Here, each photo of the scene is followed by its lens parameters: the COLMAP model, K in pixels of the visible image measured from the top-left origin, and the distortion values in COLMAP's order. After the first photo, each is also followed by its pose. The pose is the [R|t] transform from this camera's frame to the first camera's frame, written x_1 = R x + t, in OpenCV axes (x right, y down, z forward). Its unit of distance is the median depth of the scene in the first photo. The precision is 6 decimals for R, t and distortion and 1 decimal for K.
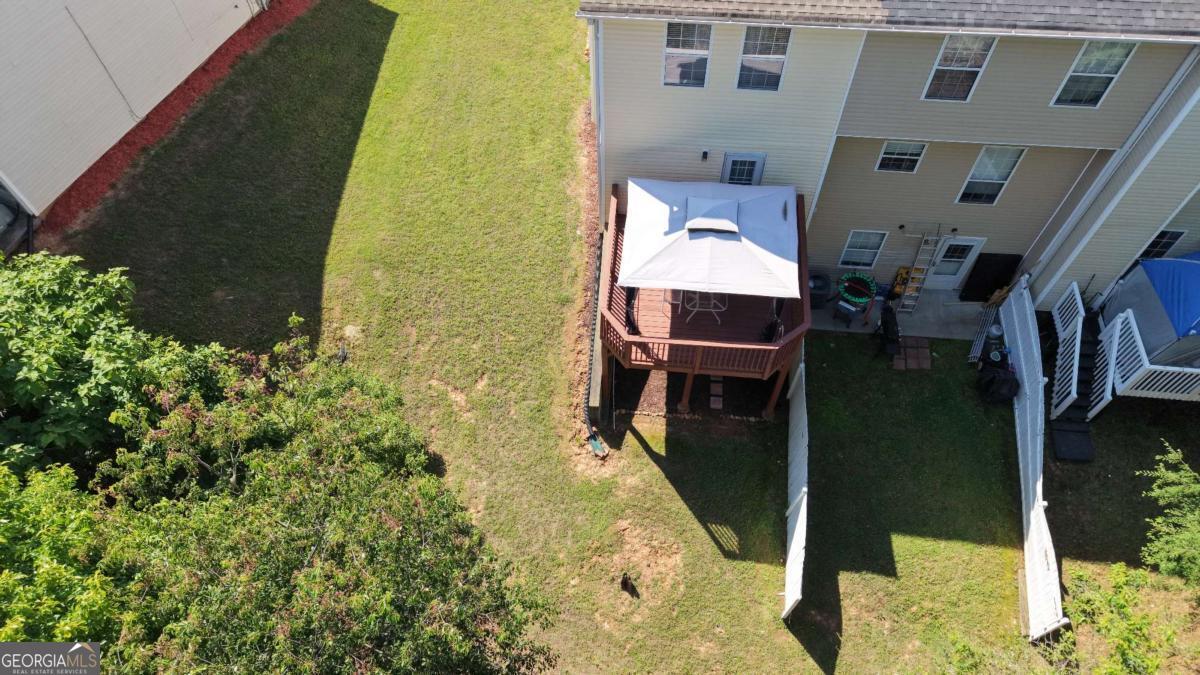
lens RADIAL K [[783.5, 0, 599.7], [0, 783.5, 334.5], [0, 0, 1]] dist [0.003204, 0.000606]
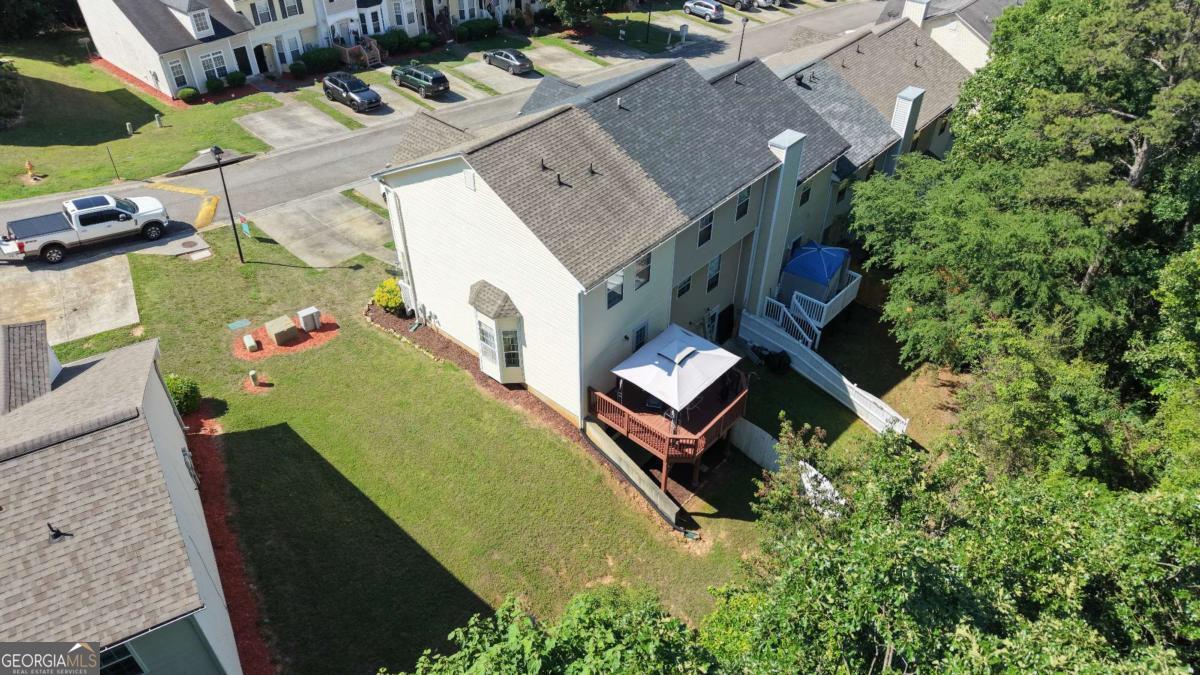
lens RADIAL K [[783.5, 0, 601.4], [0, 783.5, 338.6], [0, 0, 1]] dist [0.003204, 0.000606]
pose [[0.578760, -0.486263, 0.654664, -0.869939], [0.673128, 0.738038, -0.046892, -0.168849], [-0.460365, 0.467812, 0.754464, -0.184000]]
